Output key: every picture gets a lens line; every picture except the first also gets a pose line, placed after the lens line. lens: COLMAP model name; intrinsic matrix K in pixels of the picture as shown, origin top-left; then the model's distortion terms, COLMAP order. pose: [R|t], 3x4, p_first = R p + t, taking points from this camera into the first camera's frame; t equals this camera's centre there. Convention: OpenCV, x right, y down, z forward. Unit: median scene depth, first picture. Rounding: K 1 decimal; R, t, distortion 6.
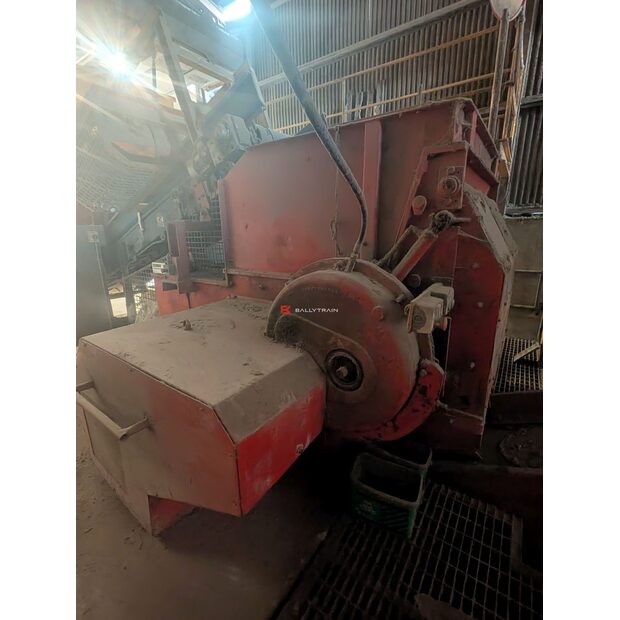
lens RADIAL K [[296.4, 0, 311.3], [0, 296.4, 304.9], [0, 0, 1]] dist [0.000365, 0.000244]
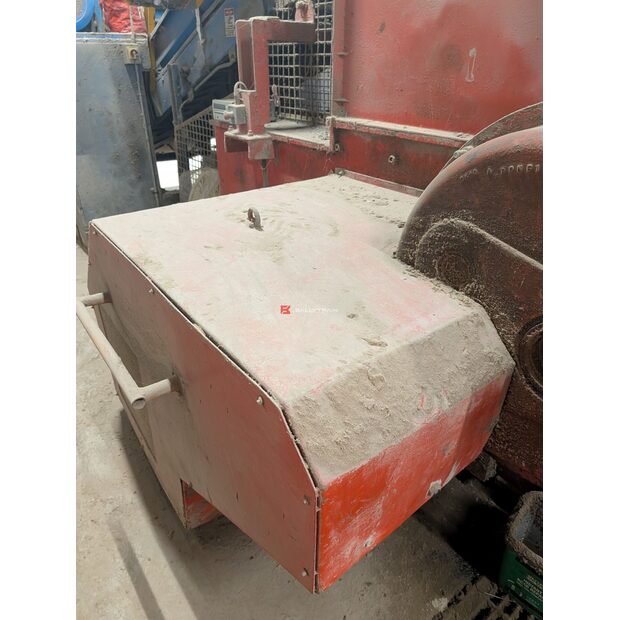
lens RADIAL K [[446.7, 0, 315.2], [0, 446.7, 312.1], [0, 0, 1]] dist [0.000257, -0.004920]
pose [[0.951363, 0.170086, -0.256863, -0.079306], [-0.098391, 0.957863, 0.269847, 0.000648], [0.291937, -0.231449, 0.928011, 0.254165]]
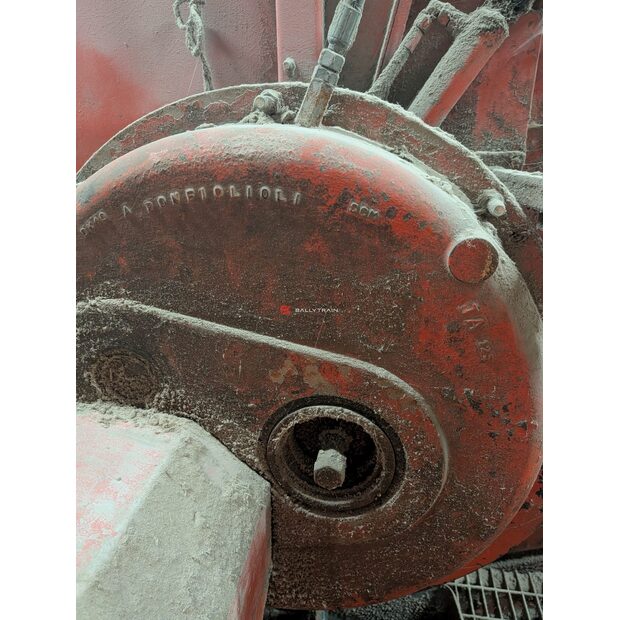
lens RADIAL K [[484.5, 0, 327.5], [0, 484.5, 308.3], [0, 0, 1]] dist [-0.004544, -0.004766]
pose [[0.897408, -0.155950, 0.412722, -0.070151], [0.105988, 0.984255, 0.141451, -0.003631], [-0.428283, -0.083196, 0.899807, 0.513595]]
